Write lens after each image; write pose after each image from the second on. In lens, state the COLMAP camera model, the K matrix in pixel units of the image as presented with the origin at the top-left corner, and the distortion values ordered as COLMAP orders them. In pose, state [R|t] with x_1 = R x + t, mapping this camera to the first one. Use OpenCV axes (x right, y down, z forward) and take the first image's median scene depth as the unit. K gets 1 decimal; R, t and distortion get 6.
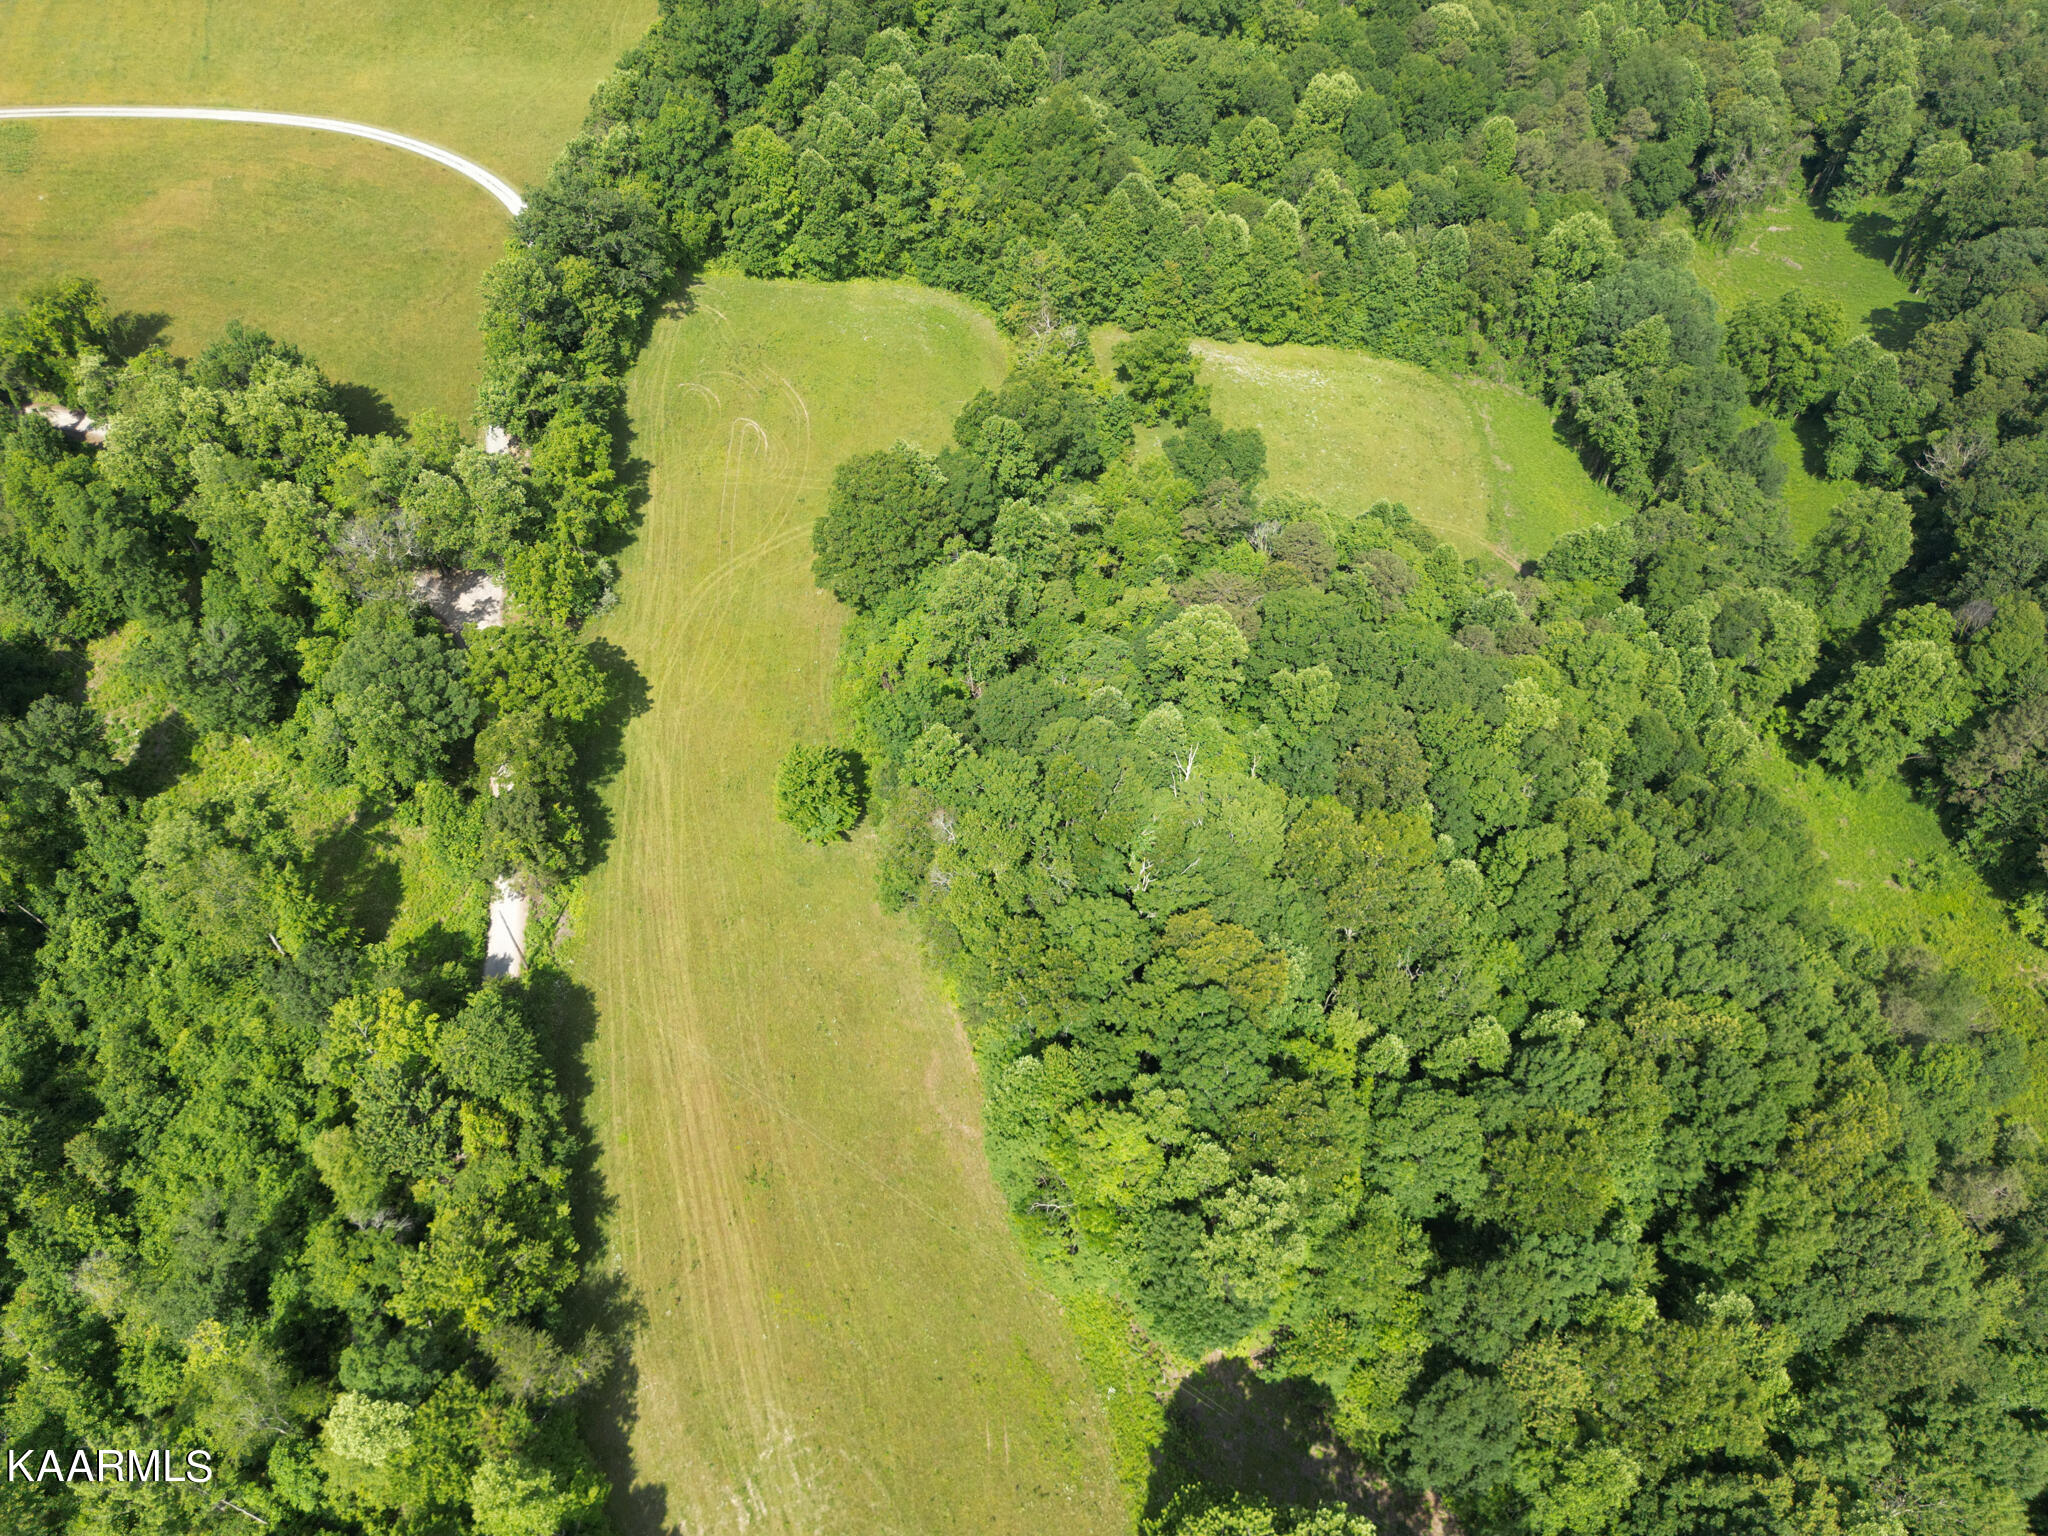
lens RADIAL K [[1438.5, 0, 1024.6], [0, 1438.5, 763.2], [0, 0, 1]] dist [0.067787, -0.061357]
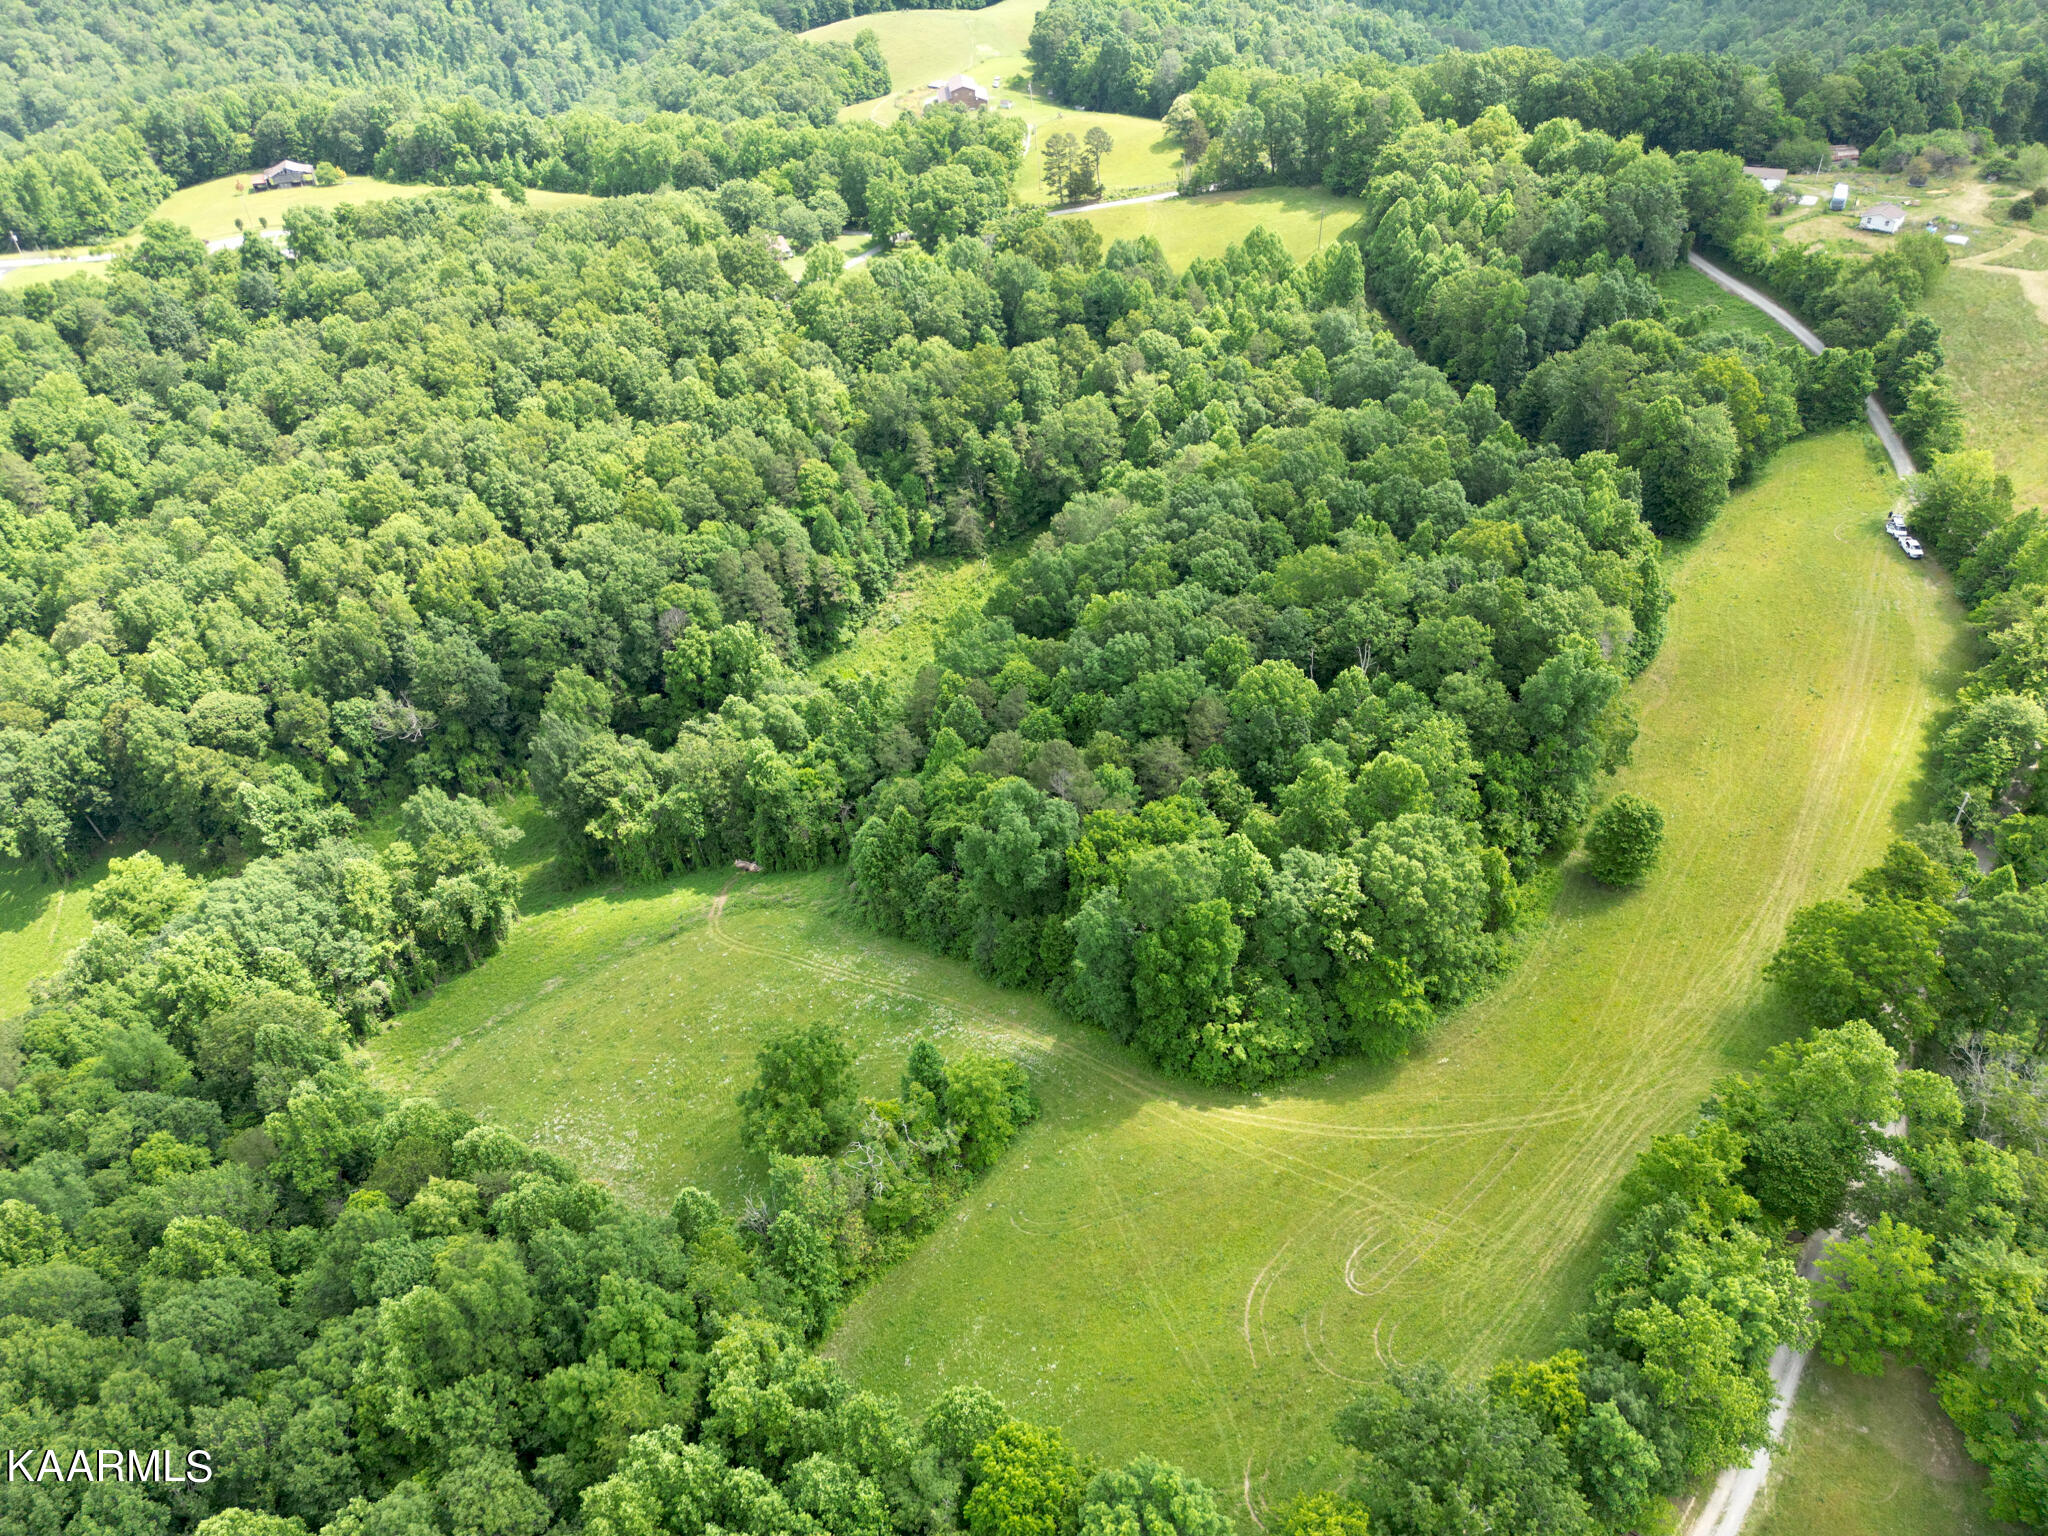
lens RADIAL K [[1438.5, 0, 1024.8], [0, 1438.5, 766.6], [0, 0, 1]] dist [0.067787, -0.061357]
pose [[-0.650188, -0.454228, 0.609042, -0.801917], [0.613846, 0.158314, 0.773389, -1.809913], [-0.447715, 0.876706, 0.175892, 1.544102]]
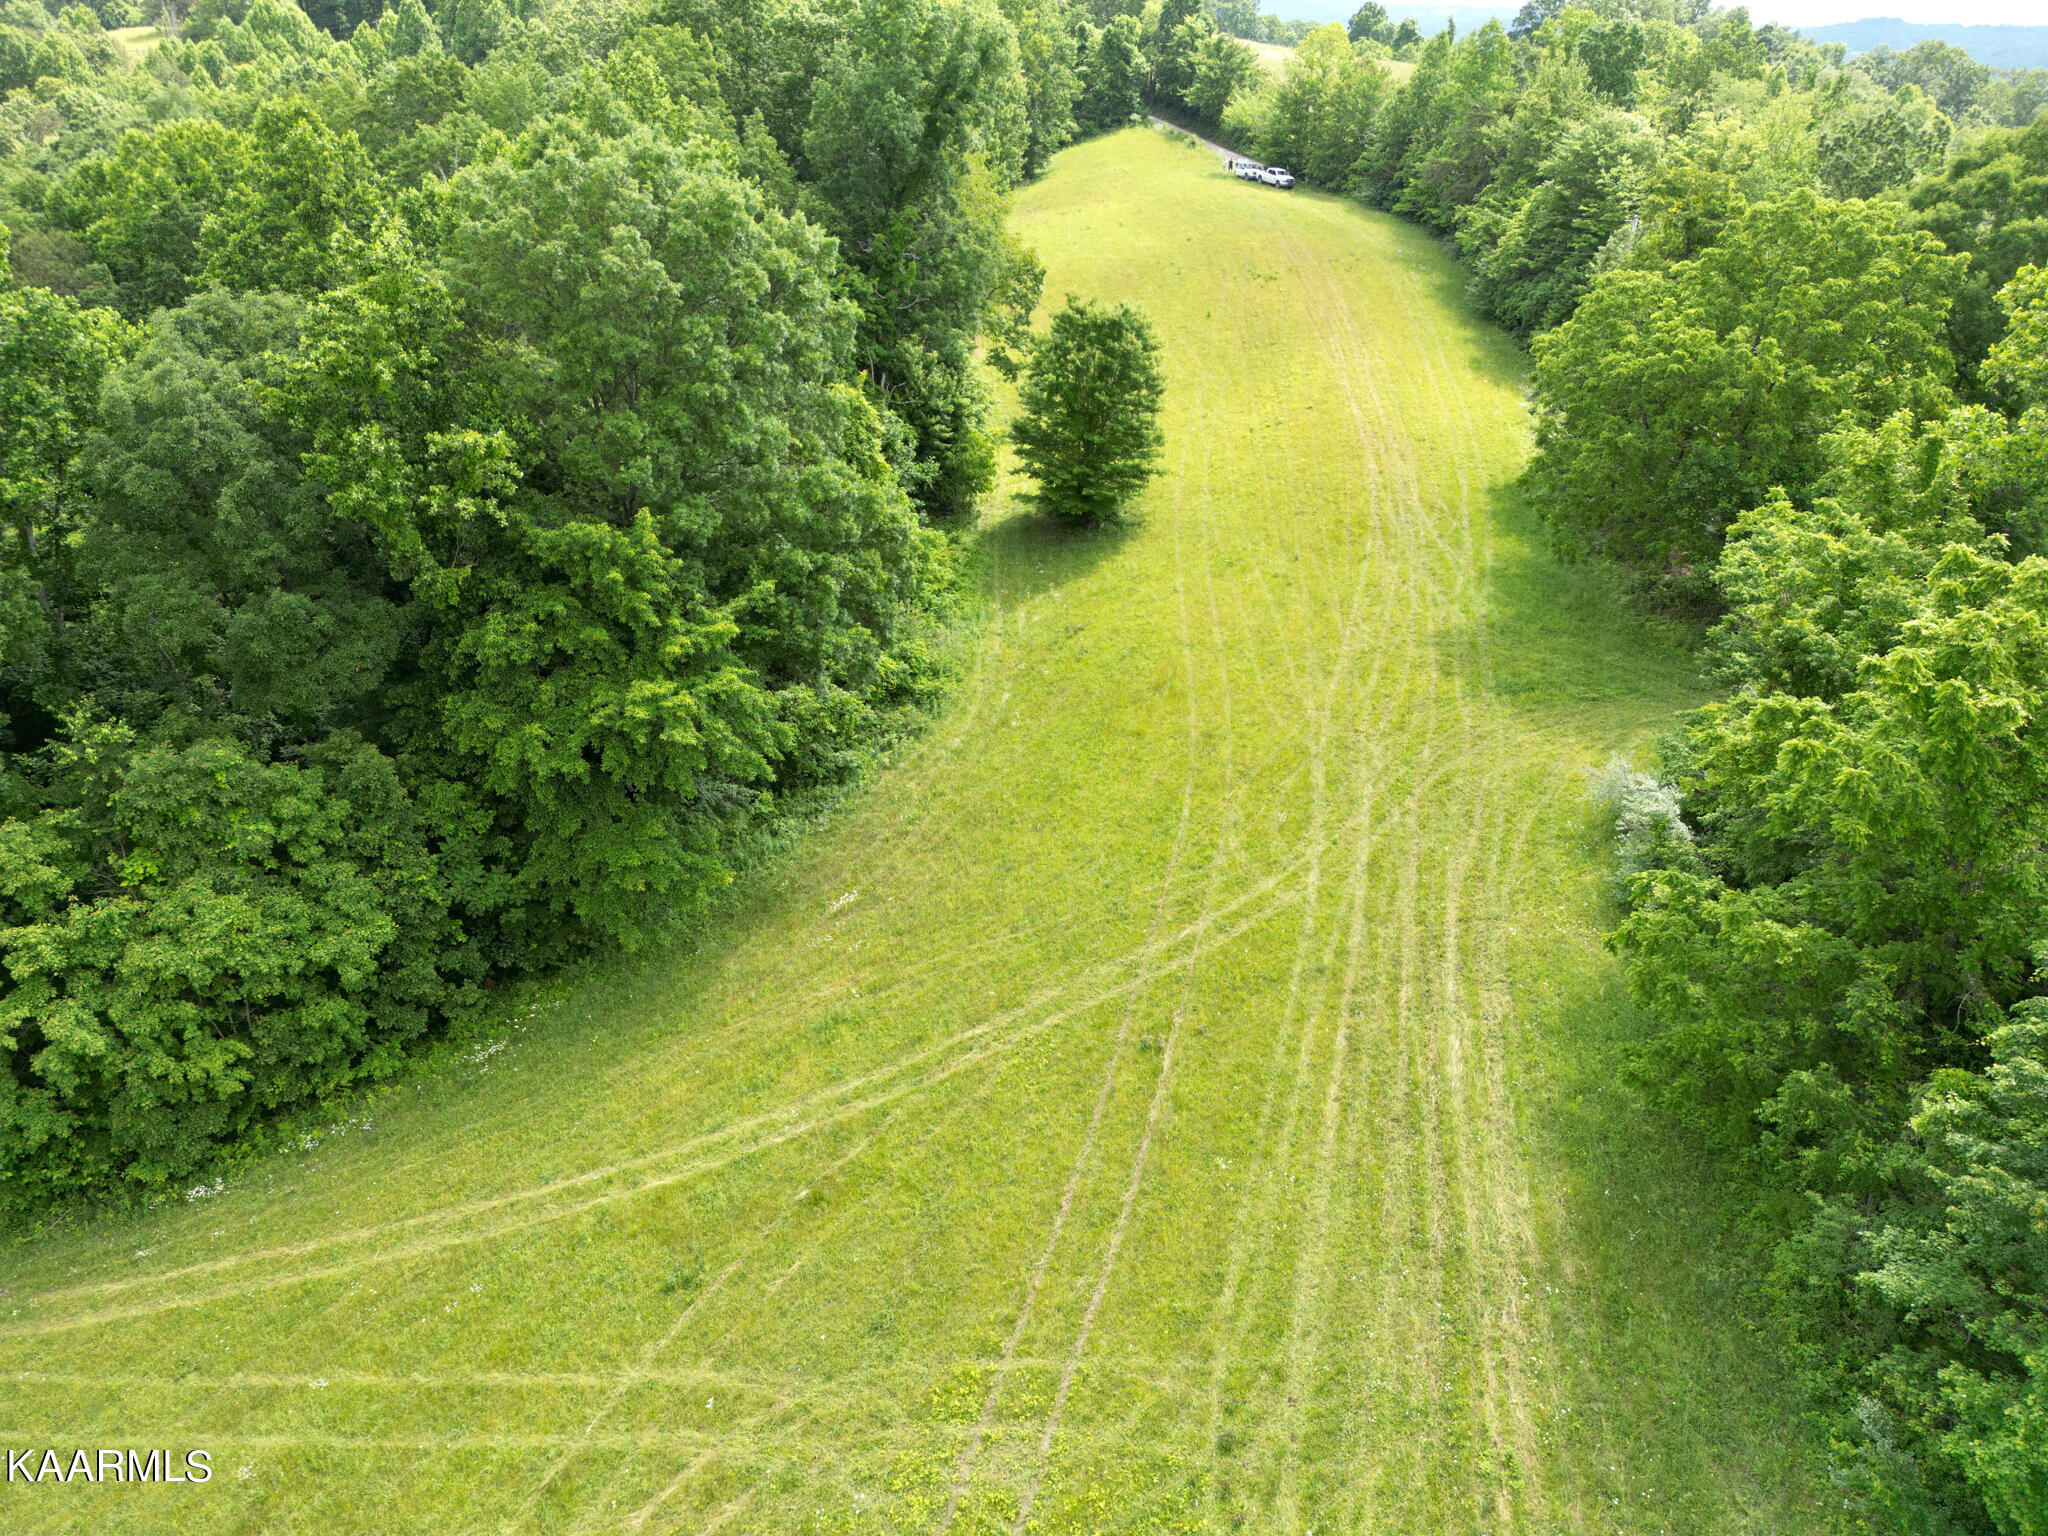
lens RADIAL K [[1438.5, 0, 1023.6], [0, 1438.5, 755.9], [0, 0, 1]] dist [0.067787, -0.061357]
pose [[-0.939317, -0.221923, 0.261598, -0.456244], [0.219269, 0.198064, 0.955349, -0.717550], [-0.263827, 0.954736, -0.137384, 1.910127]]
